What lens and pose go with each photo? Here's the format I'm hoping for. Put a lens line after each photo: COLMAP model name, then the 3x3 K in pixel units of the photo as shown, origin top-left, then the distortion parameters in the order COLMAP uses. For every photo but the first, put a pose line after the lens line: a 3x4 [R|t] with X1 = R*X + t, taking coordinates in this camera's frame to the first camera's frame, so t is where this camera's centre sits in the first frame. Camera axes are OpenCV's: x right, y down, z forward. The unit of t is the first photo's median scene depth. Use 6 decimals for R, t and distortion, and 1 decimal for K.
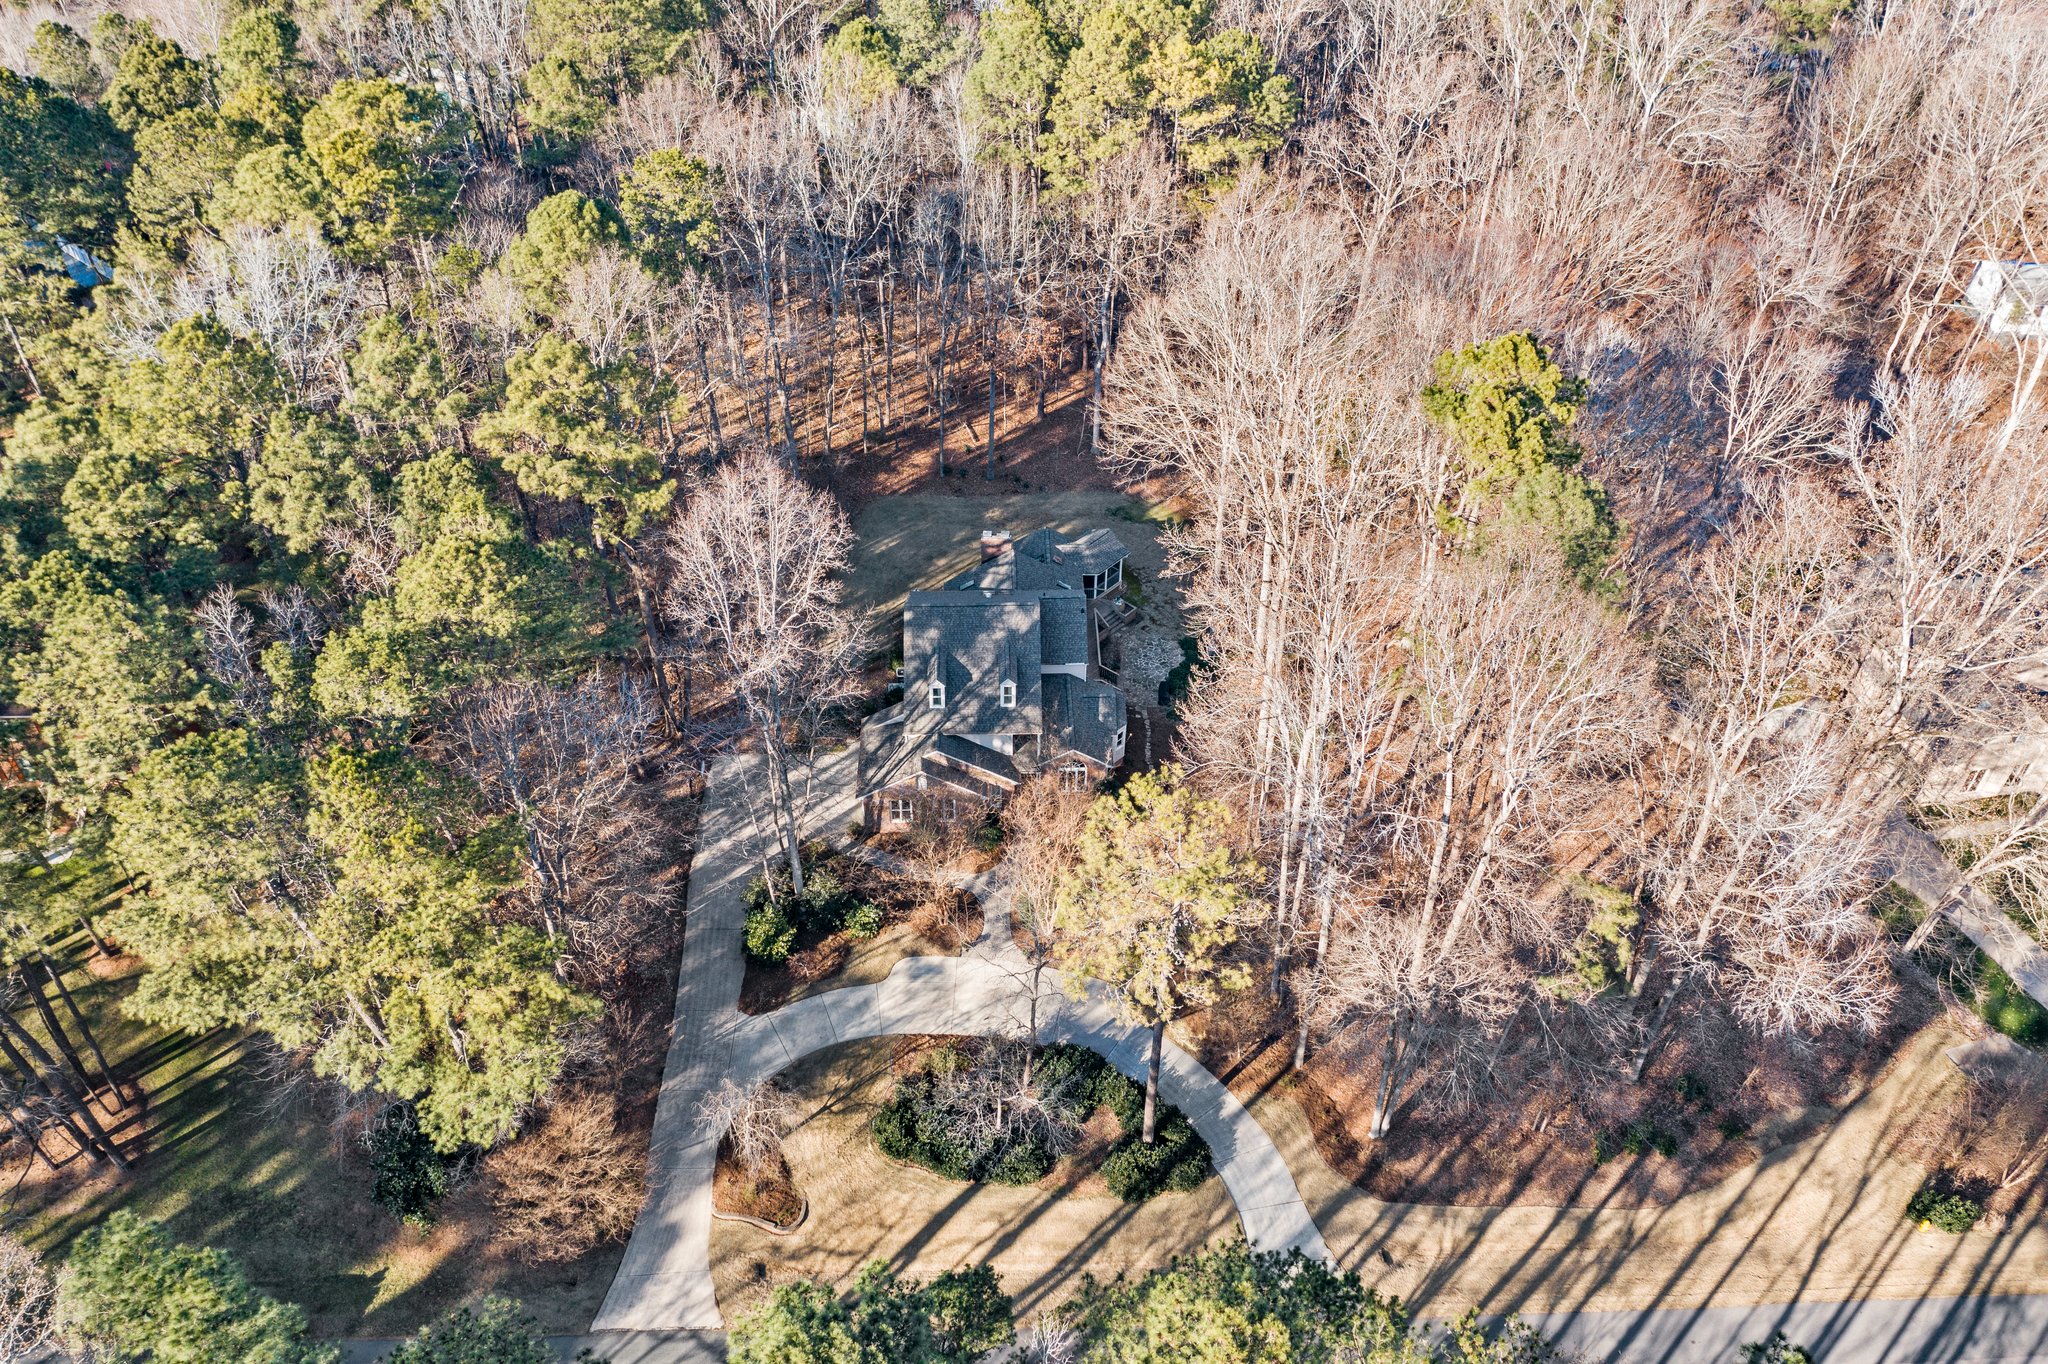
lens RADIAL K [[1650.4, 0, 1028.1], [0, 1650.4, 680.7], [0, 0, 1]] dist [-0.009600, 0.006803]
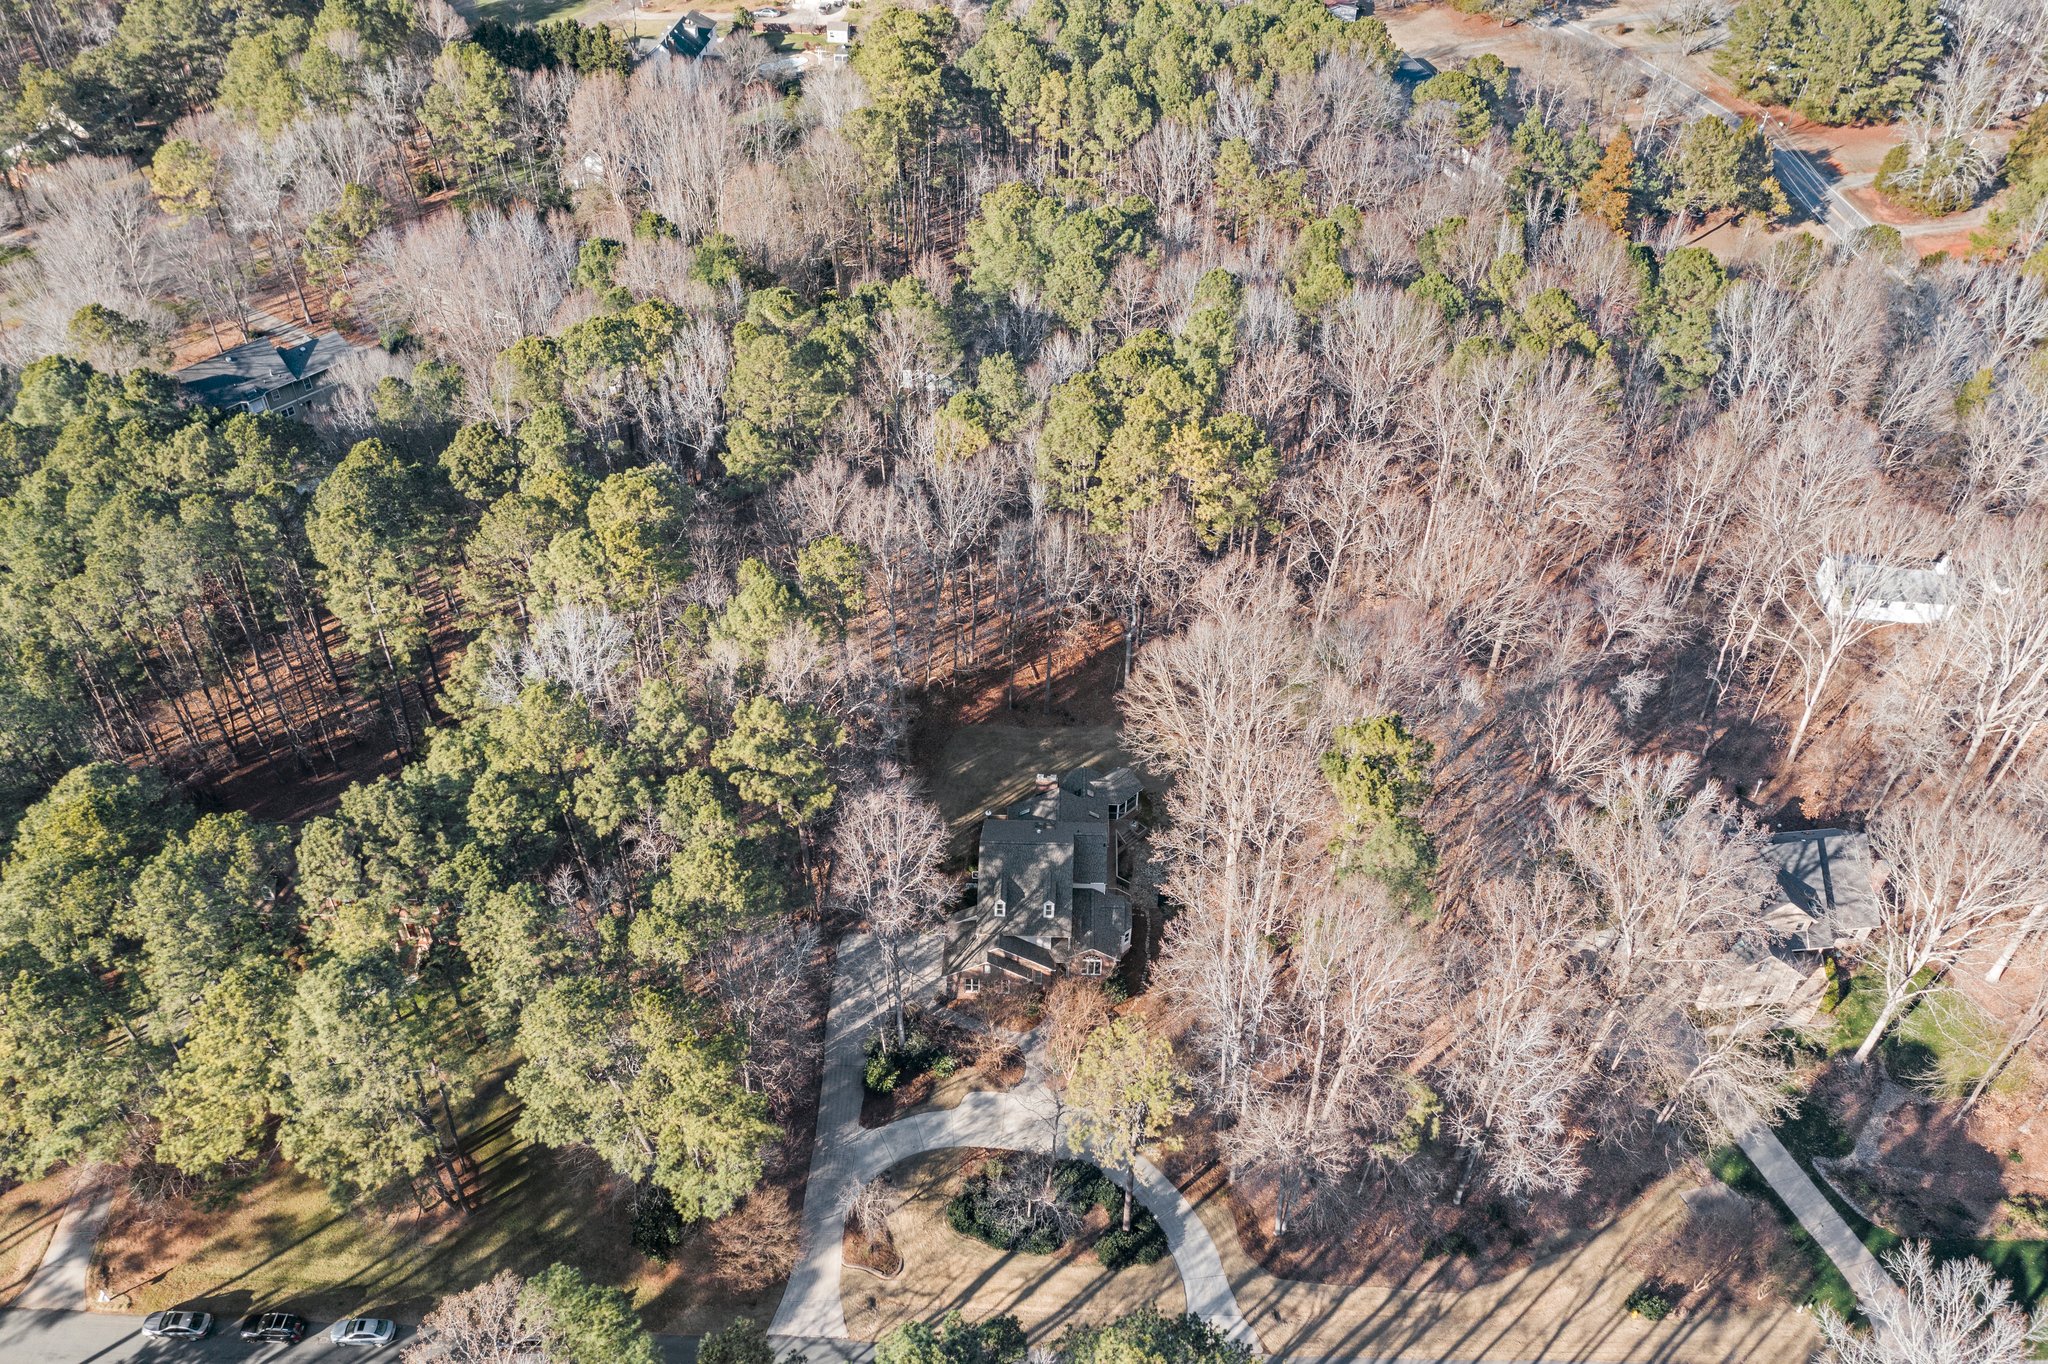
lens RADIAL K [[1650.4, 0, 1028.1], [0, 1650.4, 680.7], [0, 0, 1]] dist [-0.009600, 0.006803]
pose [[0.998409, 0.040932, -0.038792, 0.021442], [-0.041120, 0.999146, -0.004061, -0.221611], [0.038593, 0.005649, 0.999239, -0.537627]]
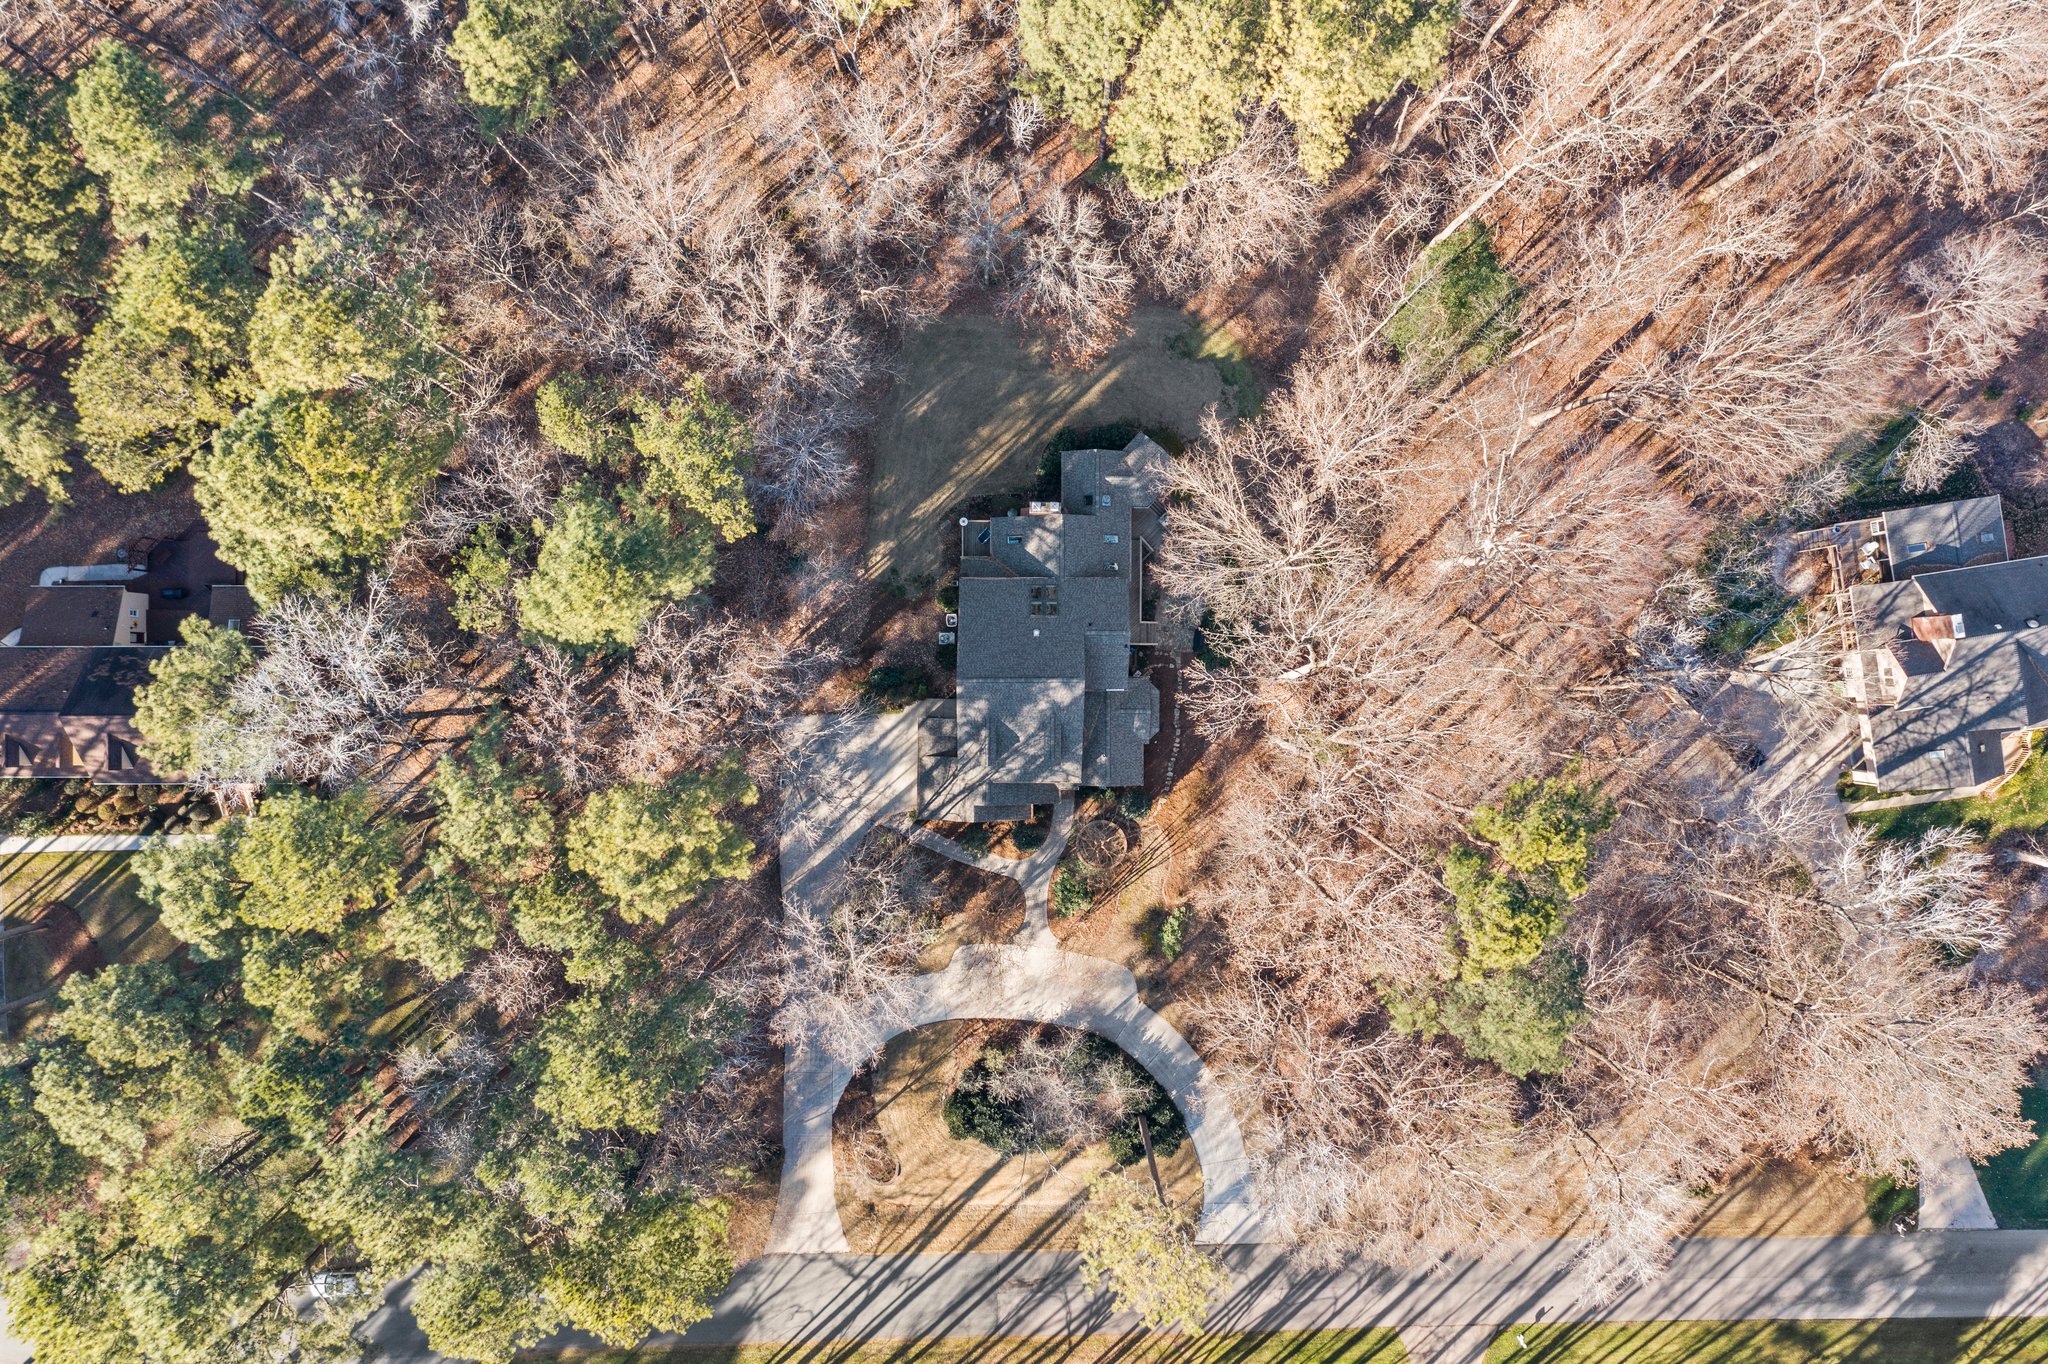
lens RADIAL K [[1650.4, 0, 1028.1], [0, 1650.4, 680.7], [0, 0, 1]] dist [-0.009600, 0.006803]
pose [[0.999460, 0.031842, 0.008091, -0.045331], [-0.027029, 0.656939, 0.753459, -1.026926], [0.018676, -0.753271, 0.657445, 0.371075]]
